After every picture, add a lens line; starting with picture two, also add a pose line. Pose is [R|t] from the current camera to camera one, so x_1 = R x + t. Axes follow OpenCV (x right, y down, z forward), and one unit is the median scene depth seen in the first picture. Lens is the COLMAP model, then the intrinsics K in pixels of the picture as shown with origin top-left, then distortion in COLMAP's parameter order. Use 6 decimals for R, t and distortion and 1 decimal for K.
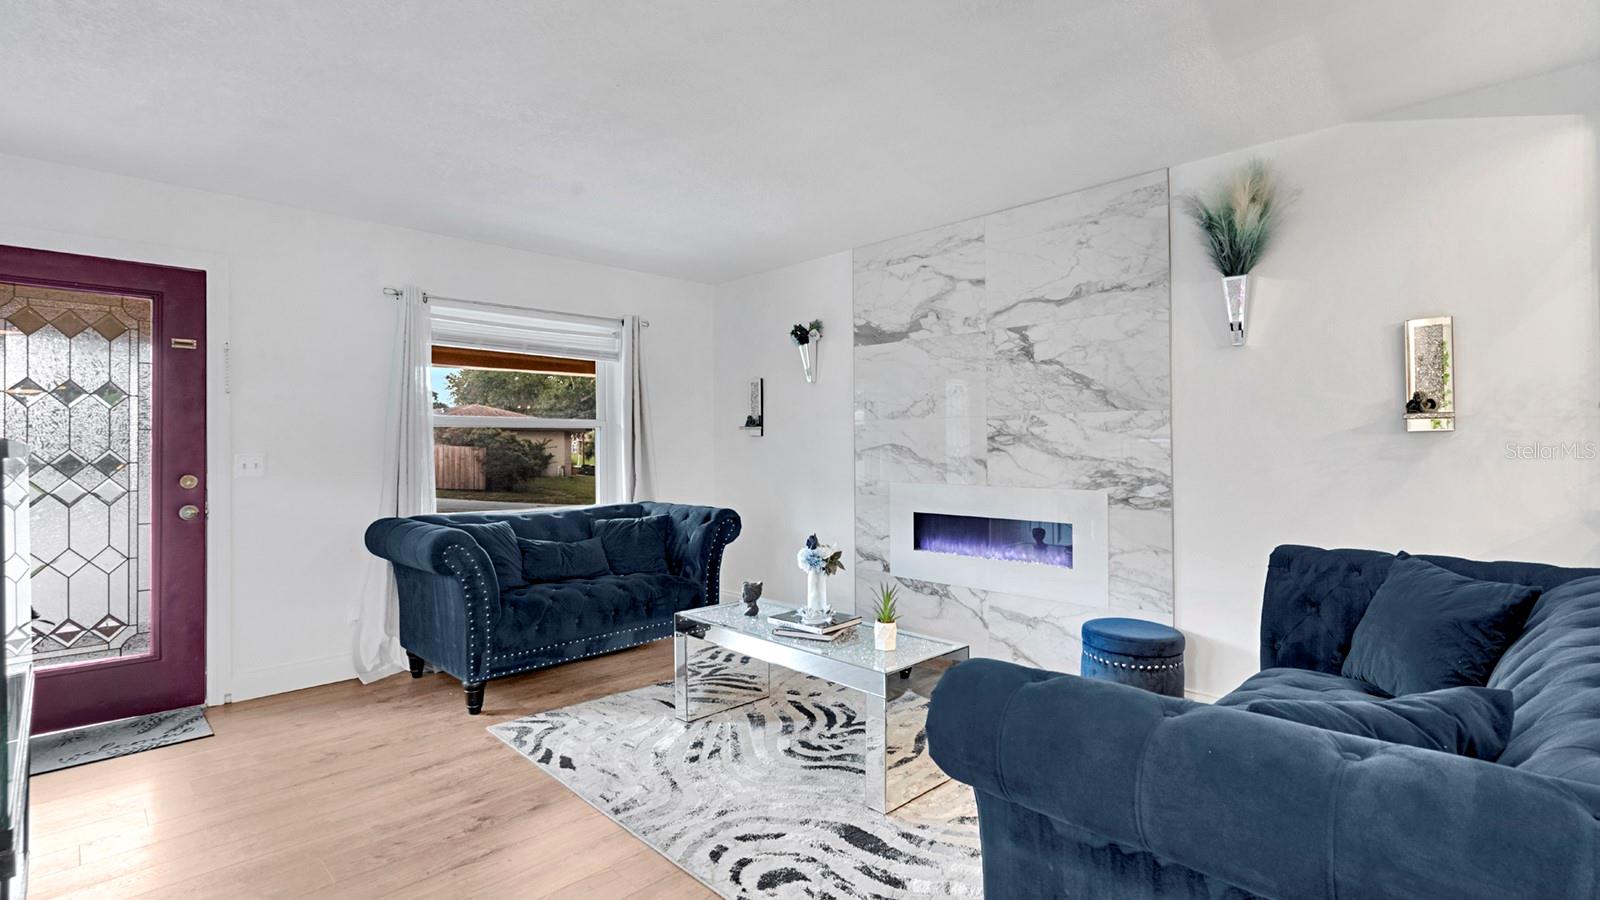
lens RADIAL K [[768.9, 0, 795.2], [0, 768.9, 436.0], [0, 0, 1]] dist [-0.002502, -0.000119]
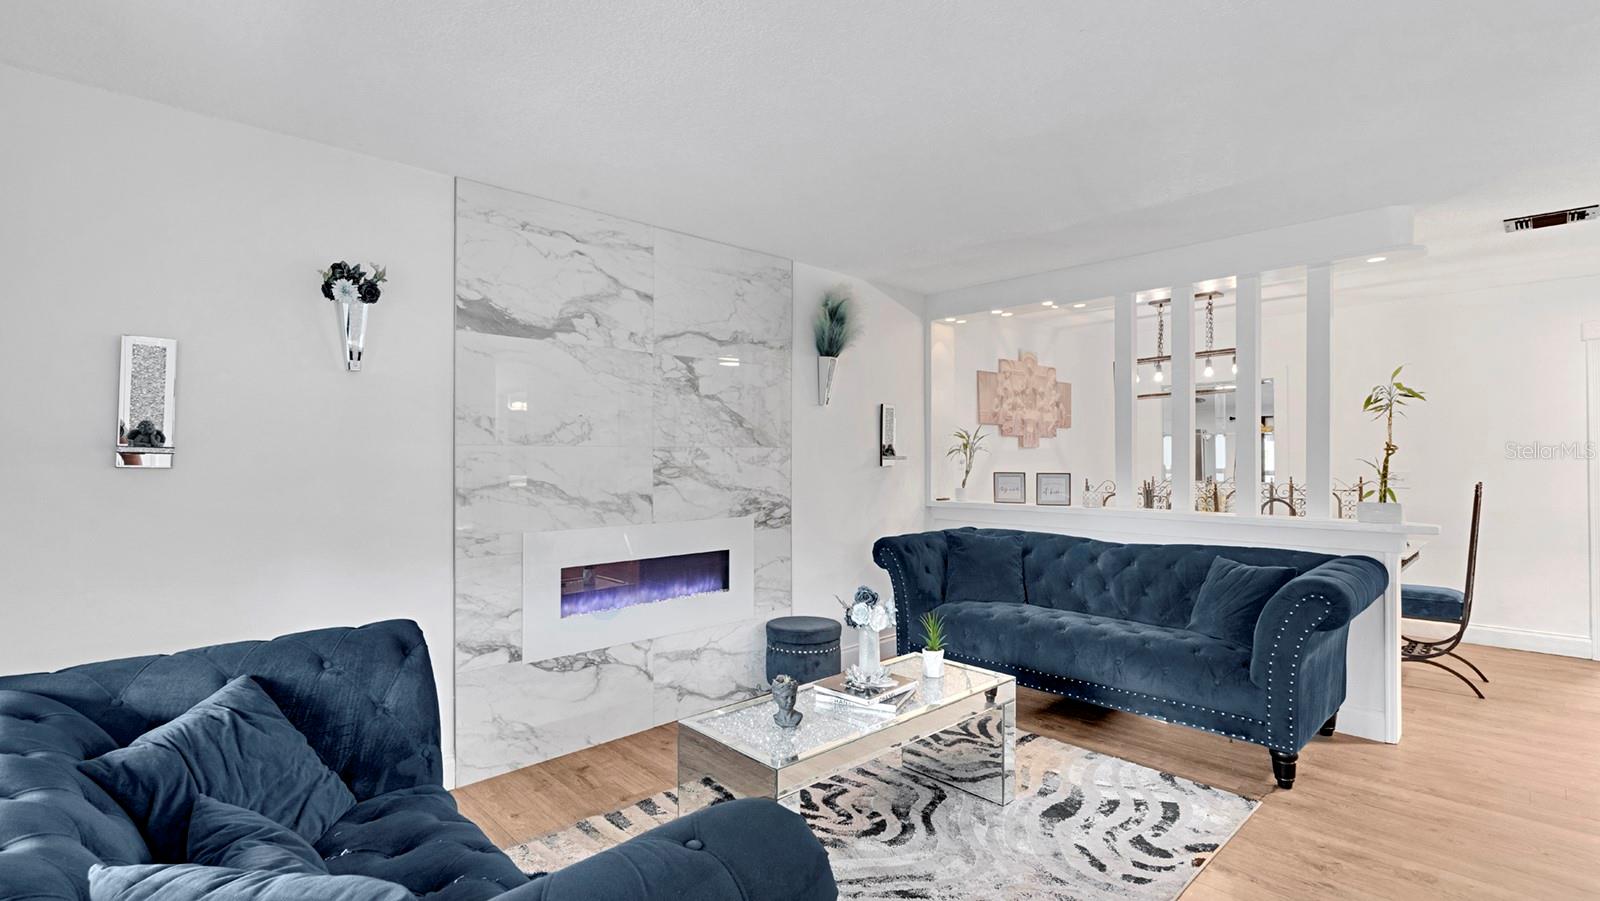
lens RADIAL K [[732.4, 0, 800.0], [0, 732.4, 450.5], [0, 0, 1]] dist [-0.005092, -0.000008]
pose [[-0.007413, 0.015549, 0.999852, -0.638401], [-0.009809, 0.999830, -0.015622, -0.009728], [-0.999924, -0.009924, -0.007259, 0.856750]]
